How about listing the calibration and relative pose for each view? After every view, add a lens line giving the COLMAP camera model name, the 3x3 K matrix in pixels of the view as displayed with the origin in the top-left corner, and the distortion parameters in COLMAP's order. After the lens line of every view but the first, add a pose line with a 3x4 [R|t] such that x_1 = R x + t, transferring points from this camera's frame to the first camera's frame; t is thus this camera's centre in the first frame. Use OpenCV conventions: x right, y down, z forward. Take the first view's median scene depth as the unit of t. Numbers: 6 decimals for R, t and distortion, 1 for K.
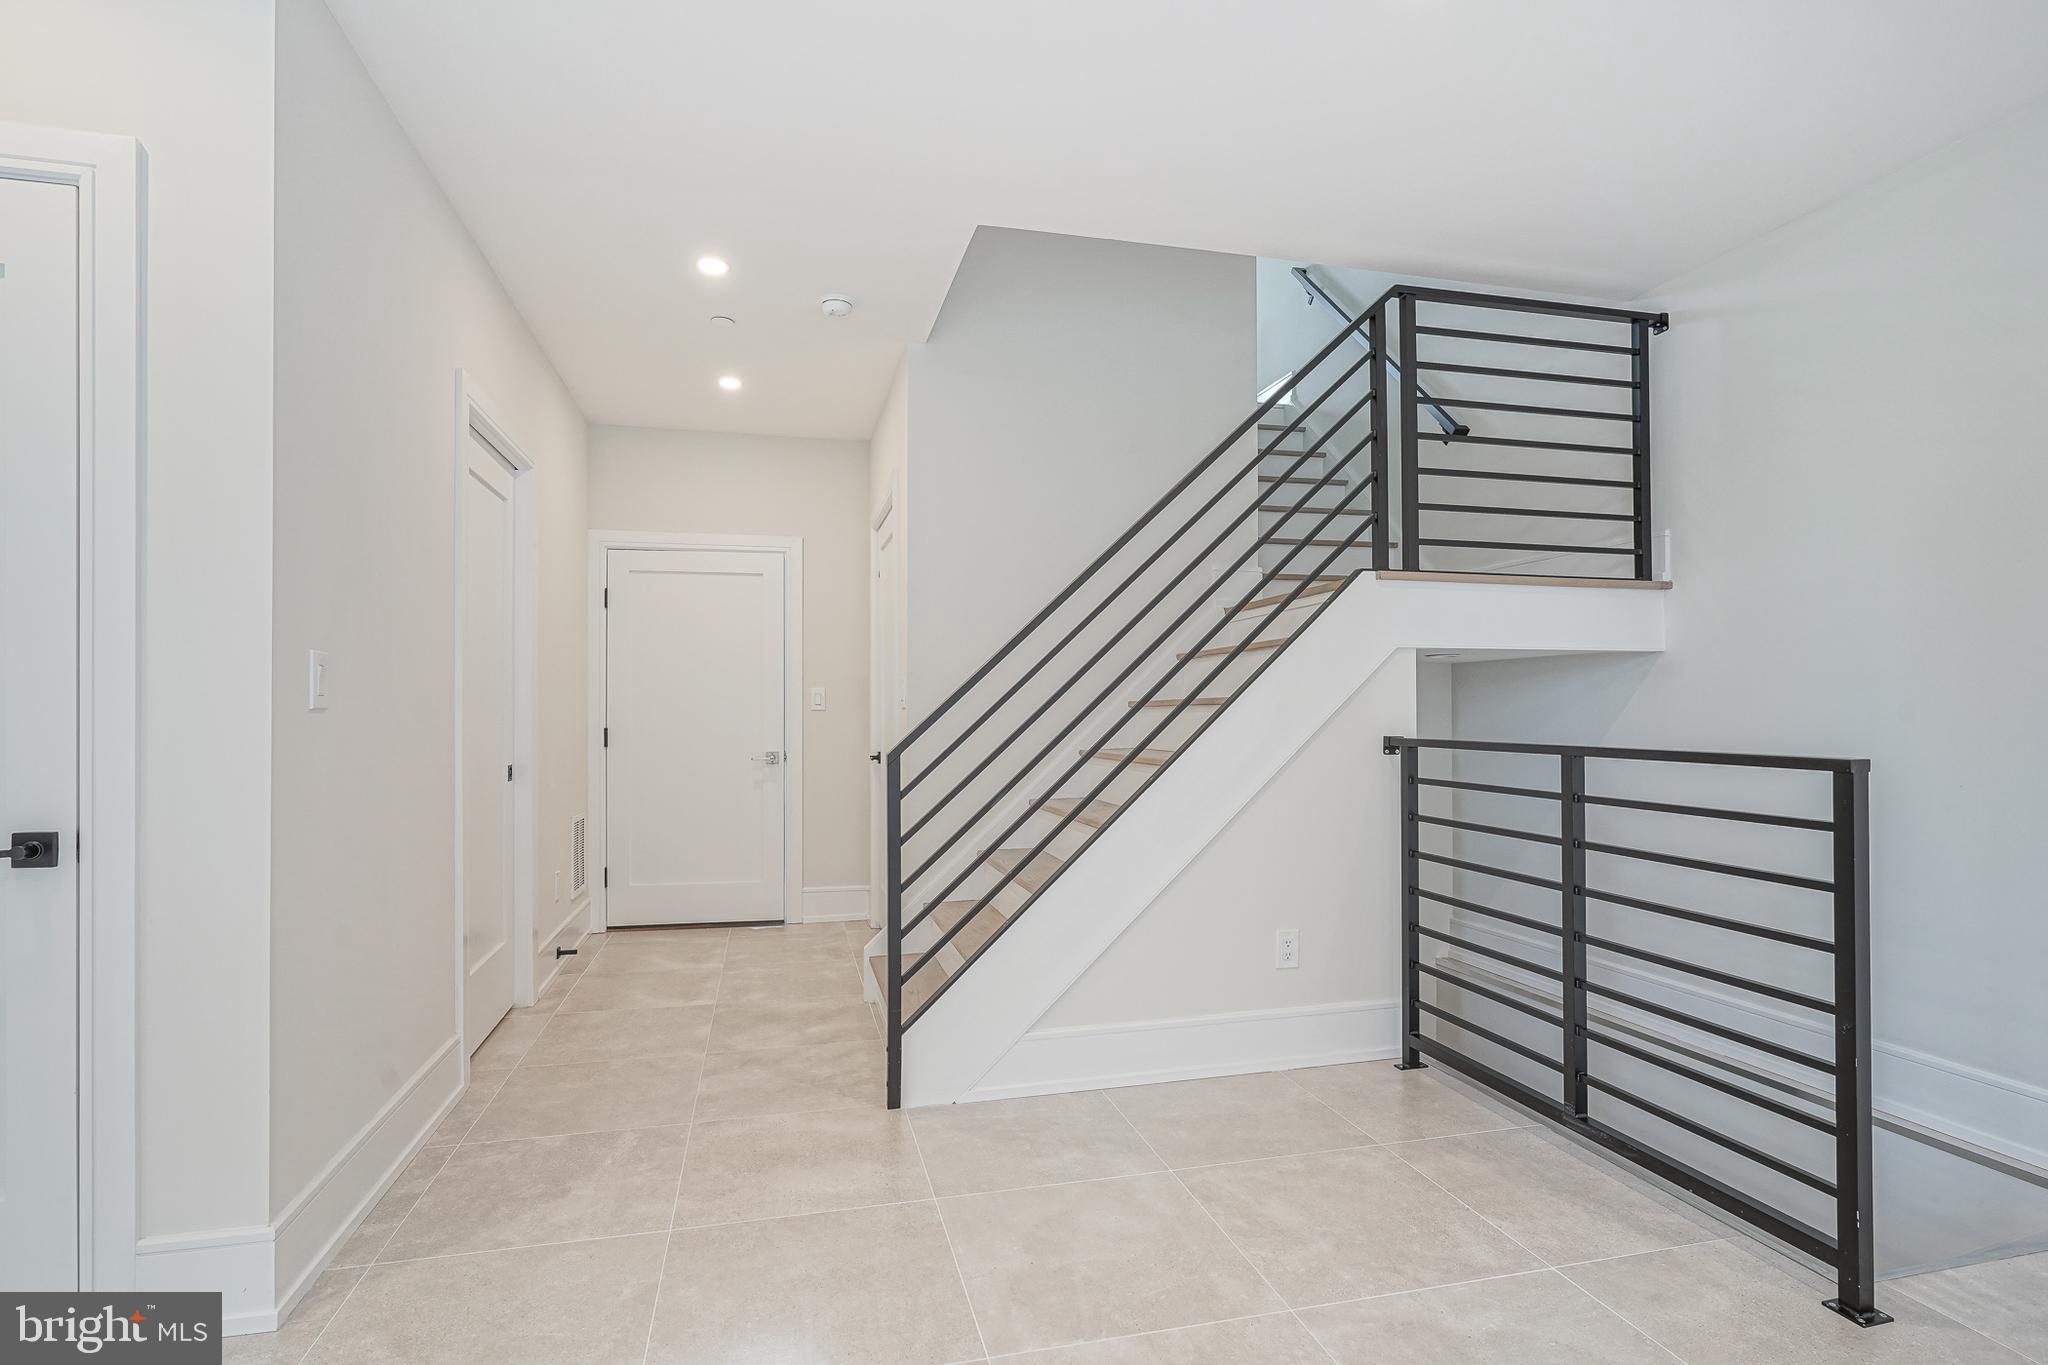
lens RADIAL K [[1000.4, 0, 1026.7], [0, 1000.4, 693.6], [0, 0, 1]] dist [-0.003714, 0.000268]
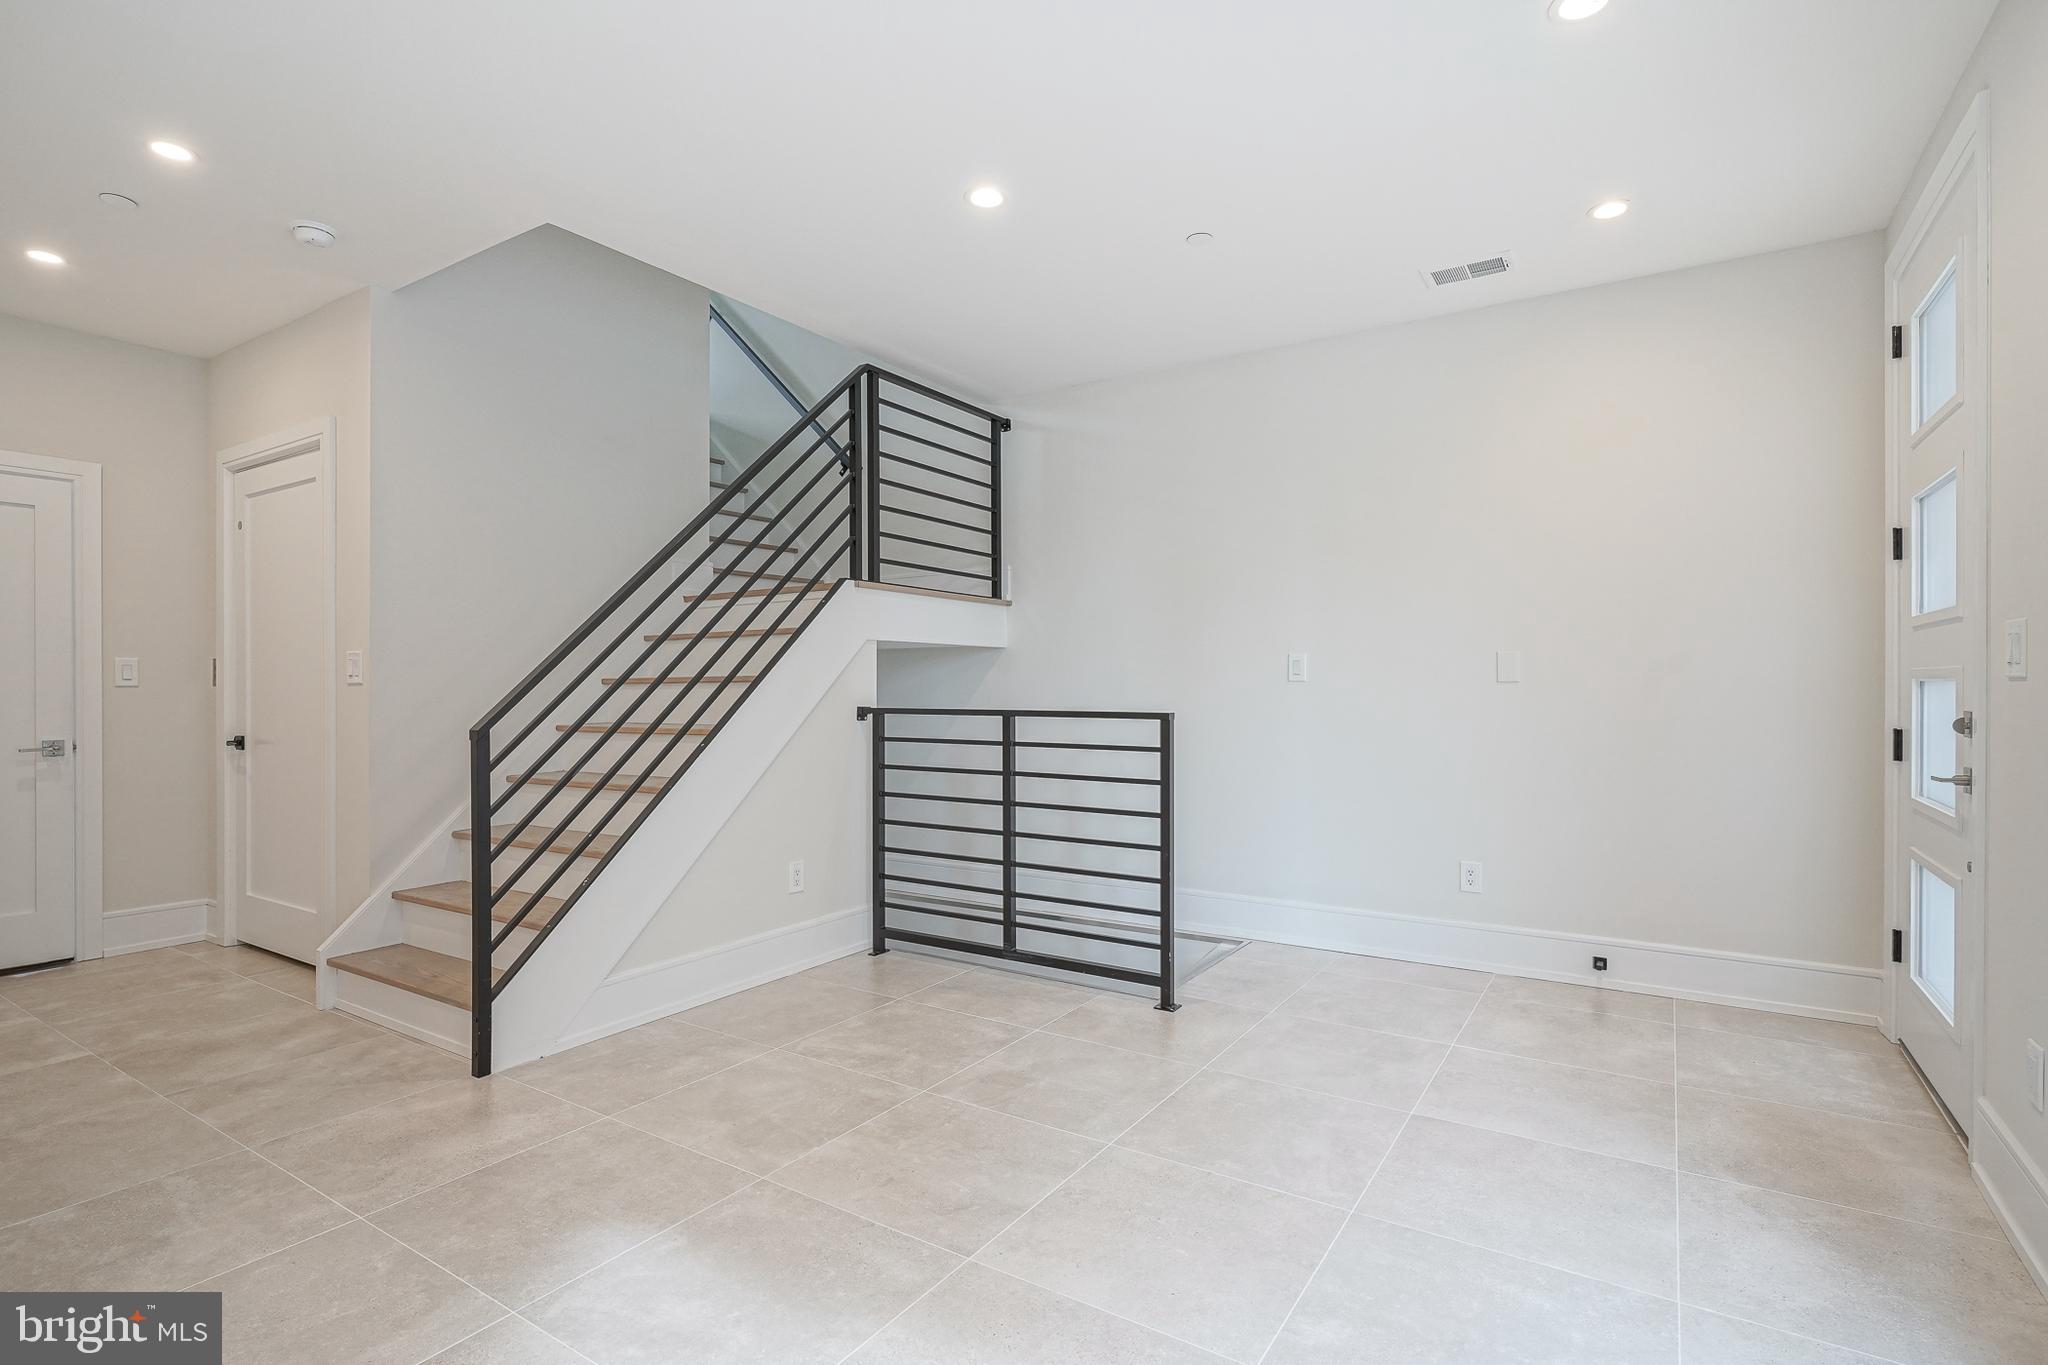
lens RADIAL K [[991.0, 0, 1028.2], [0, 991.0, 673.0], [0, 0, 1]] dist [0.002921, 0.000860]
pose [[0.728450, 0.011586, 0.685001, -0.374863], [-0.012217, 0.999918, -0.003921, 0.001017], [-0.684990, -0.005512, 0.728532, -0.101570]]
